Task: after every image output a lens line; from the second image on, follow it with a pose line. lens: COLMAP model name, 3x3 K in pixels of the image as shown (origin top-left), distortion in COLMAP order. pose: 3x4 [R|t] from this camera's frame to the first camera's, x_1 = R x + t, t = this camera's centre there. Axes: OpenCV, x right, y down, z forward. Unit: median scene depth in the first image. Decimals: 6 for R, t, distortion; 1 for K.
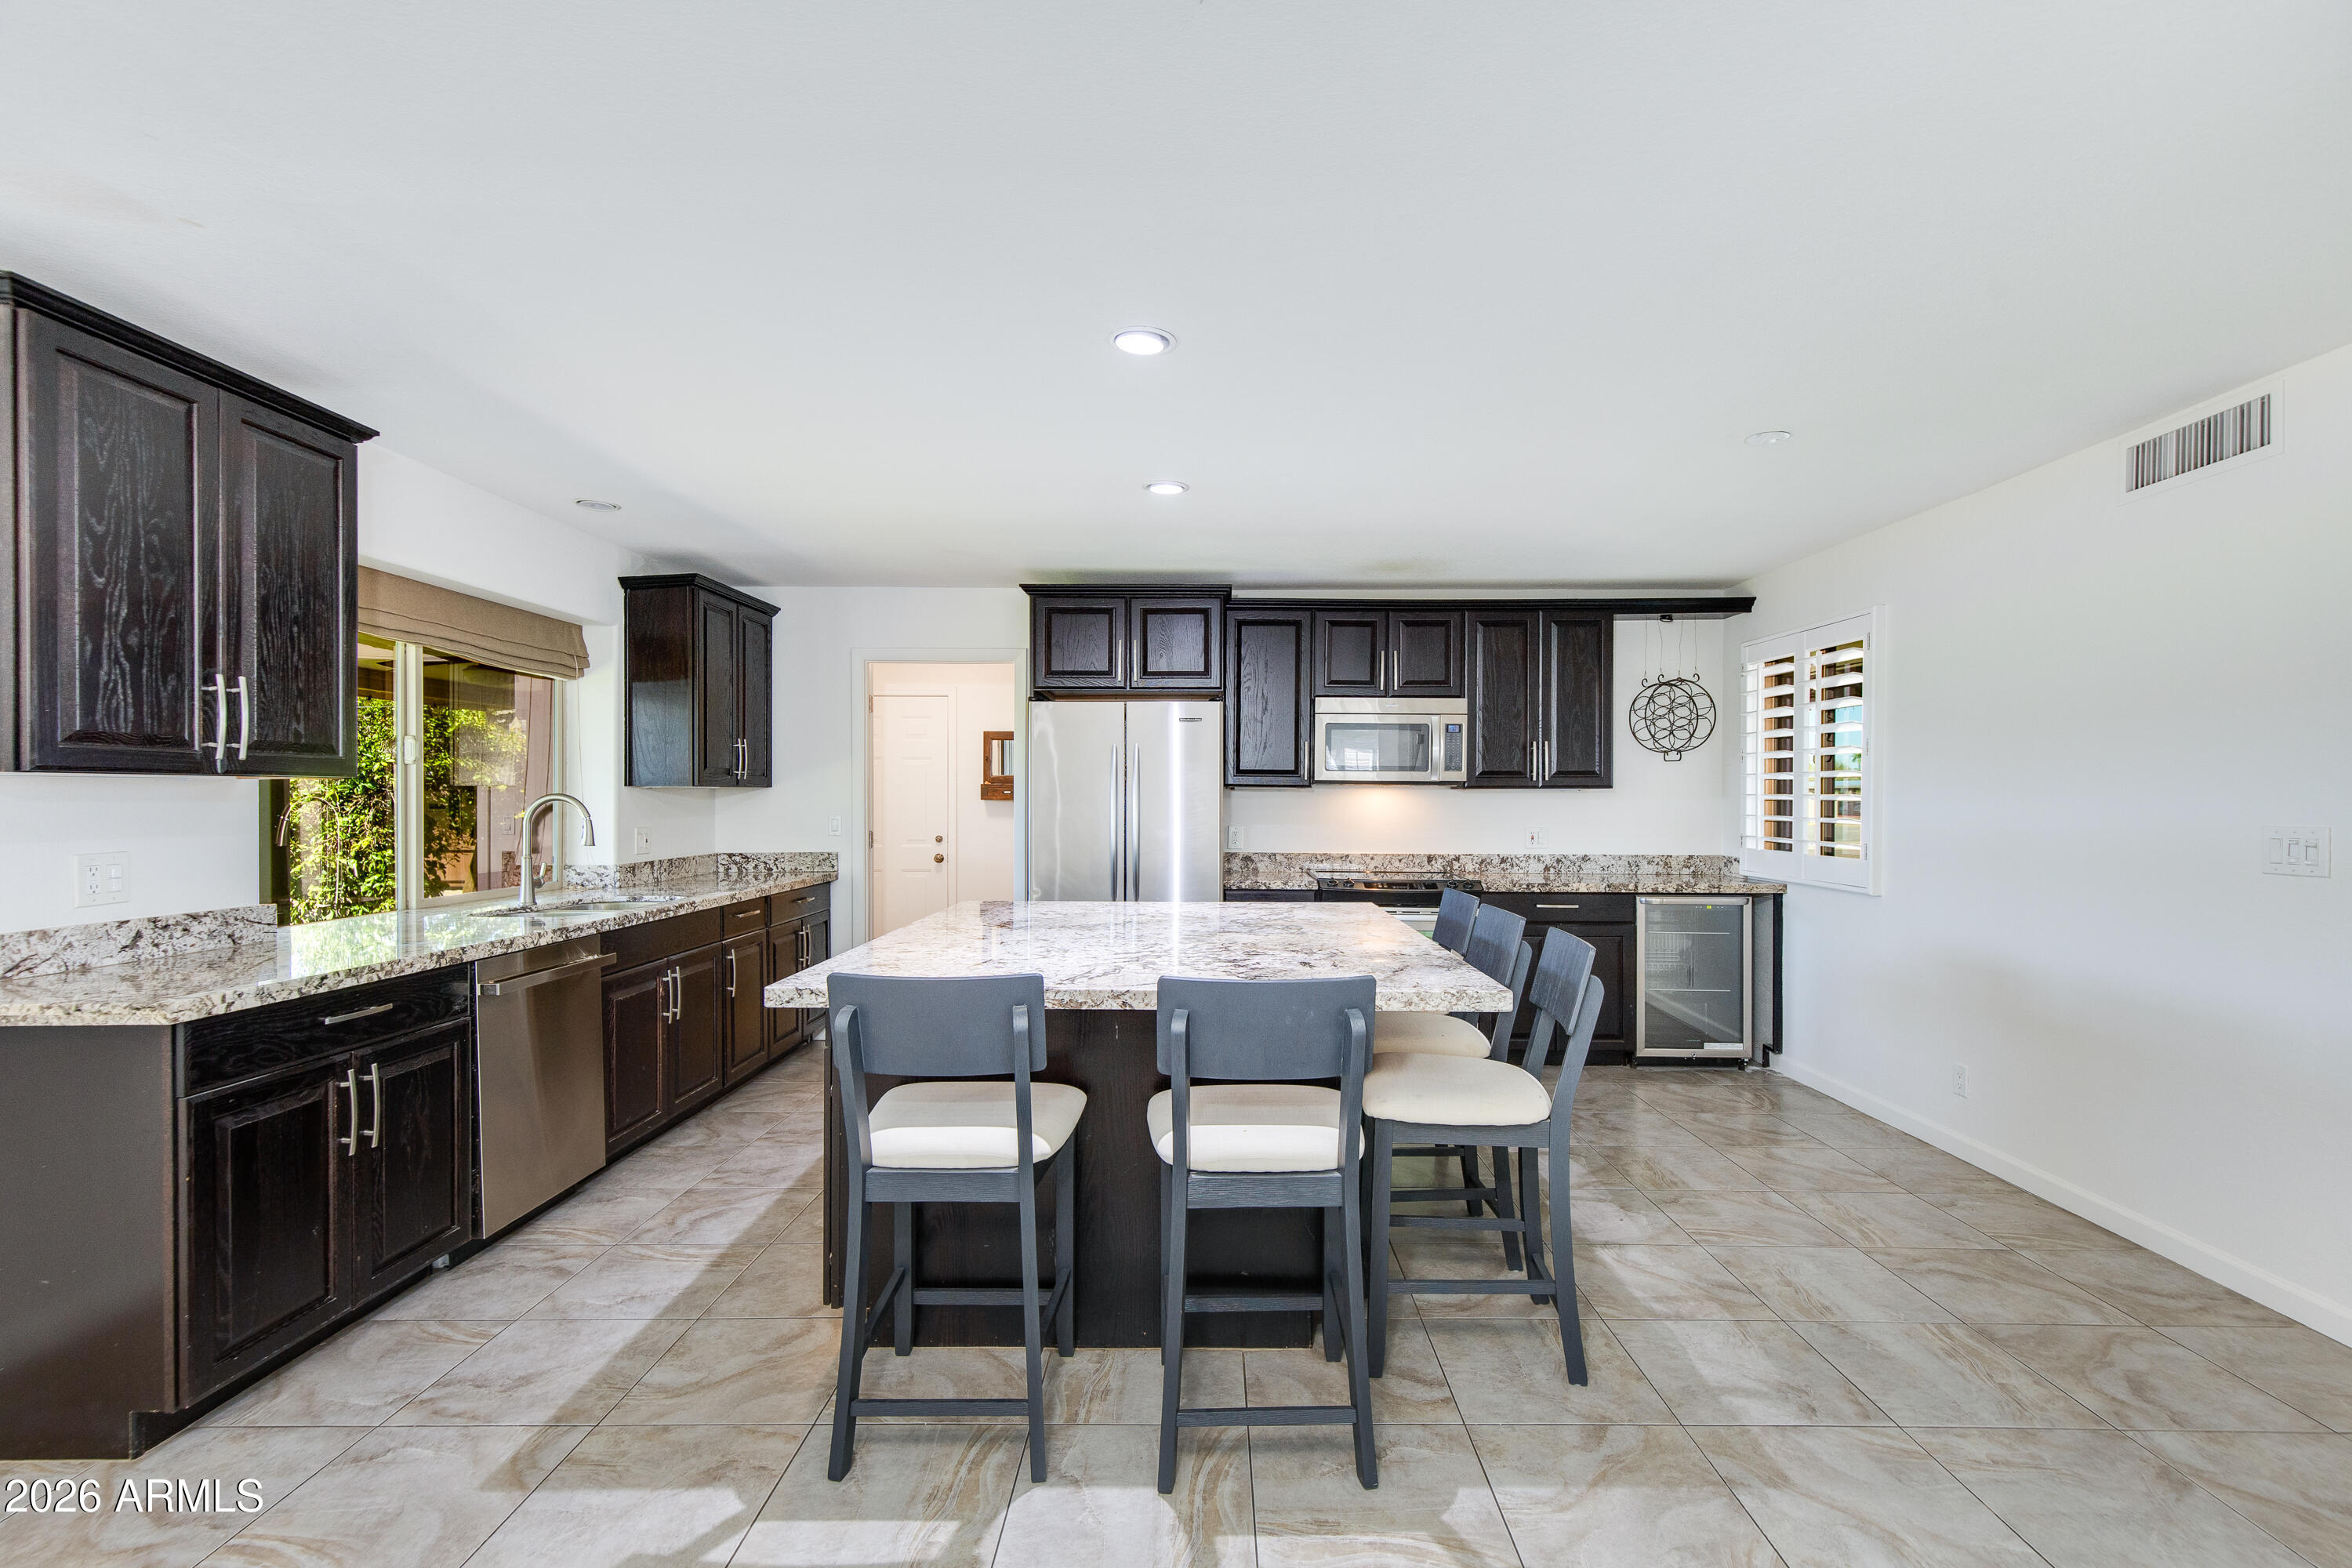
lens RADIAL K [[1081.5, 0, 1199.5], [0, 1081.5, 806.2], [0, 0, 1]] dist [0.005772, -0.000527]
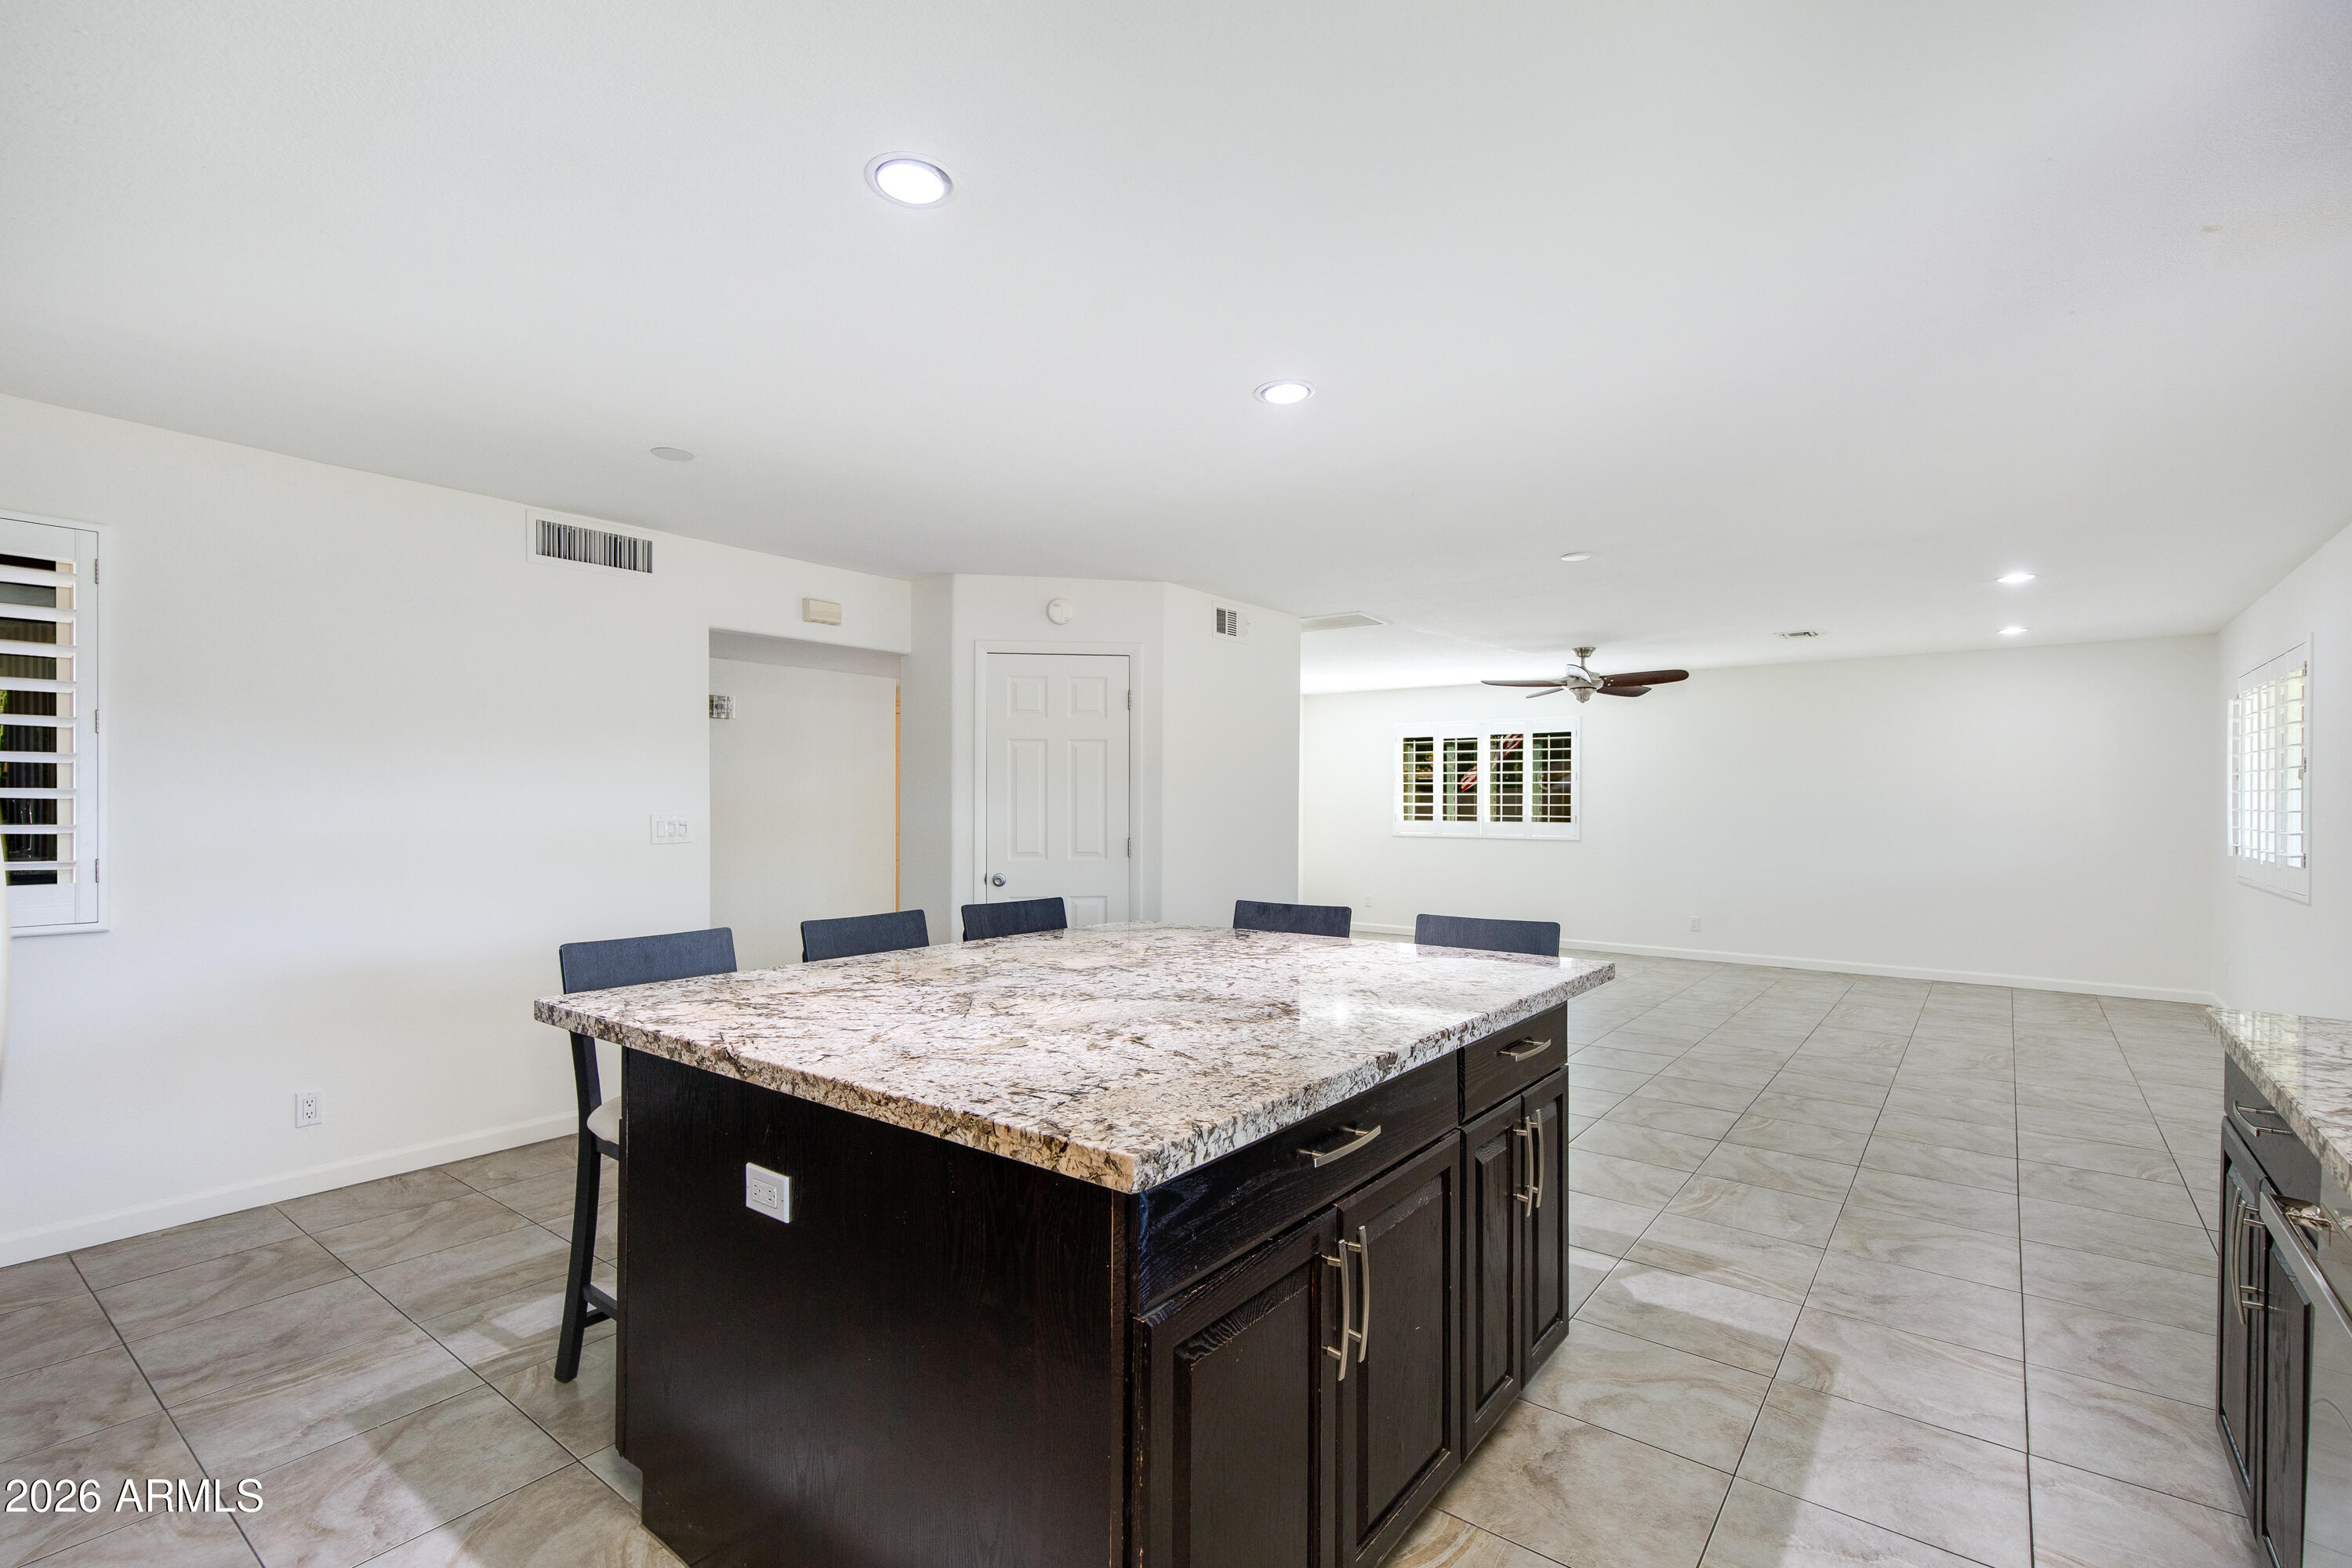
lens RADIAL K [[1064.7, 0, 1180.9], [0, 1064.7, 794.8], [0, 0, 1]] dist [0.008818, -0.000363]
pose [[-0.796990, -0.009172, 0.603923, -0.488306], [-0.003349, 0.999936, 0.010767, -0.022751], [-0.603984, 0.006559, -0.796970, 1.494939]]
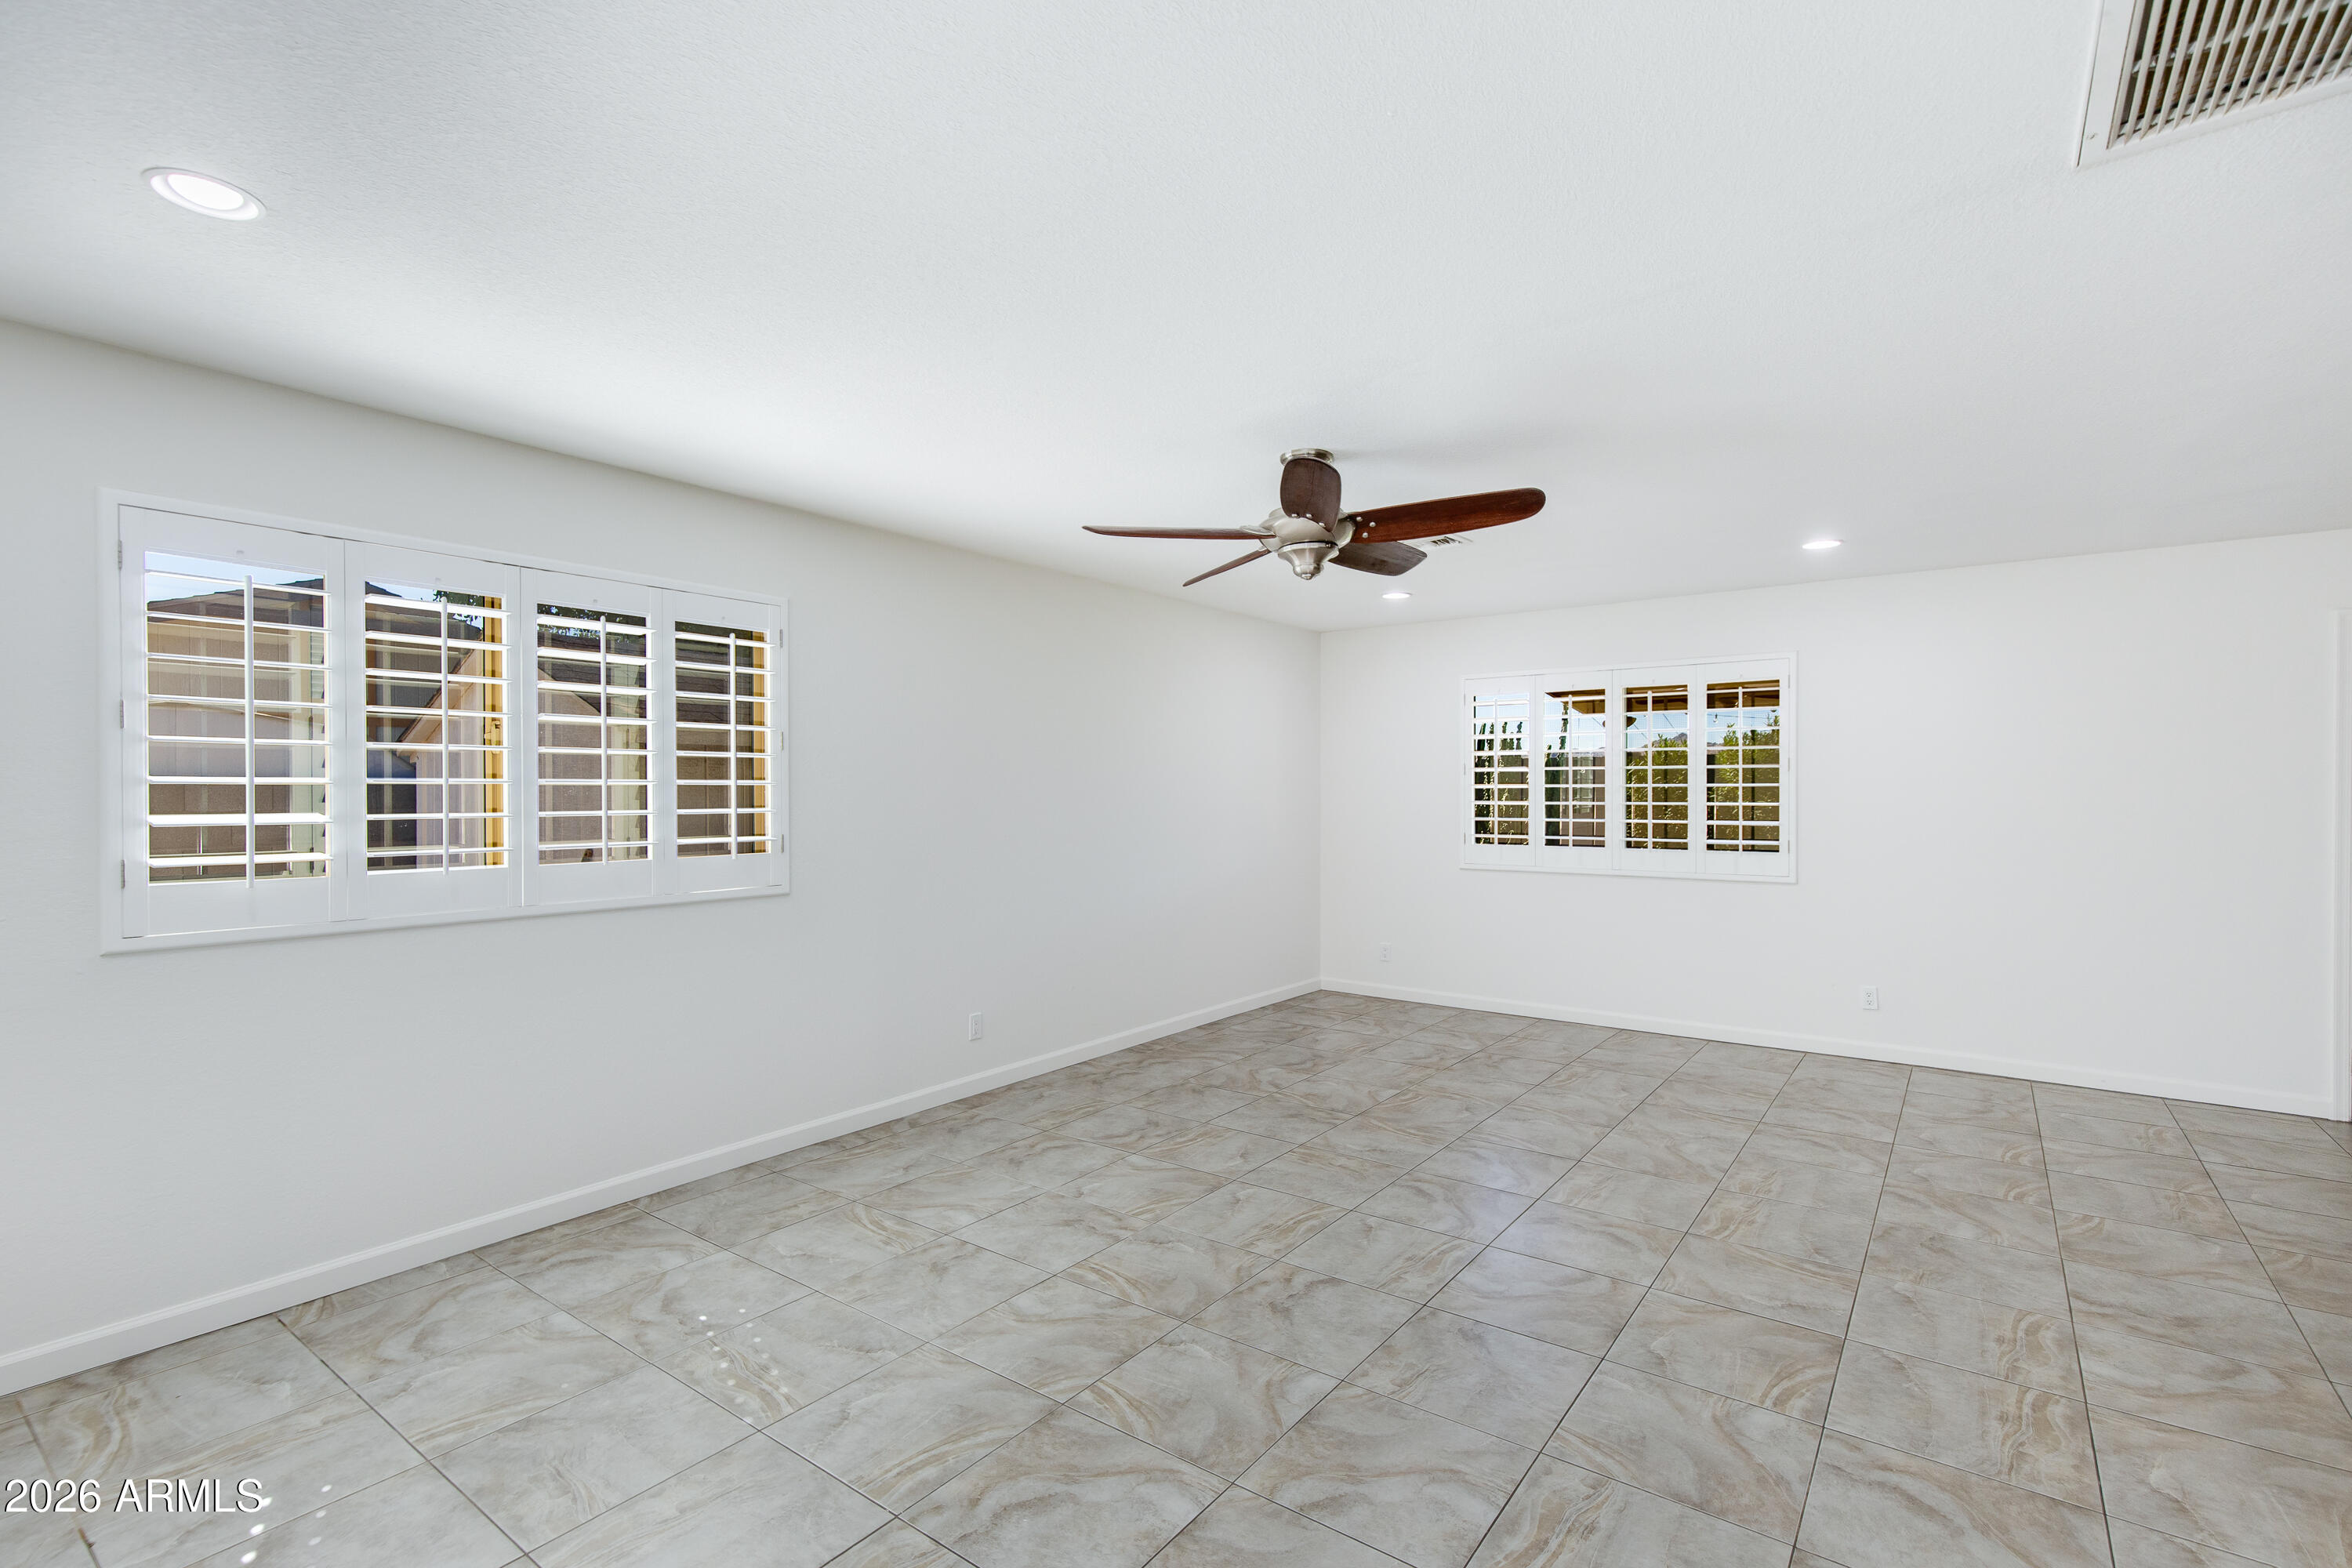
lens RADIAL K [[1064.7, 0, 1180.9], [0, 1064.7, 794.8], [0, 0, 1]] dist [0.008818, -0.000363]
pose [[-0.597048, 0.001029, -0.802205, 1.086755], [-0.008358, 0.999937, 0.007503, -0.009580], [0.802162, 0.011185, -0.597001, -0.328376]]
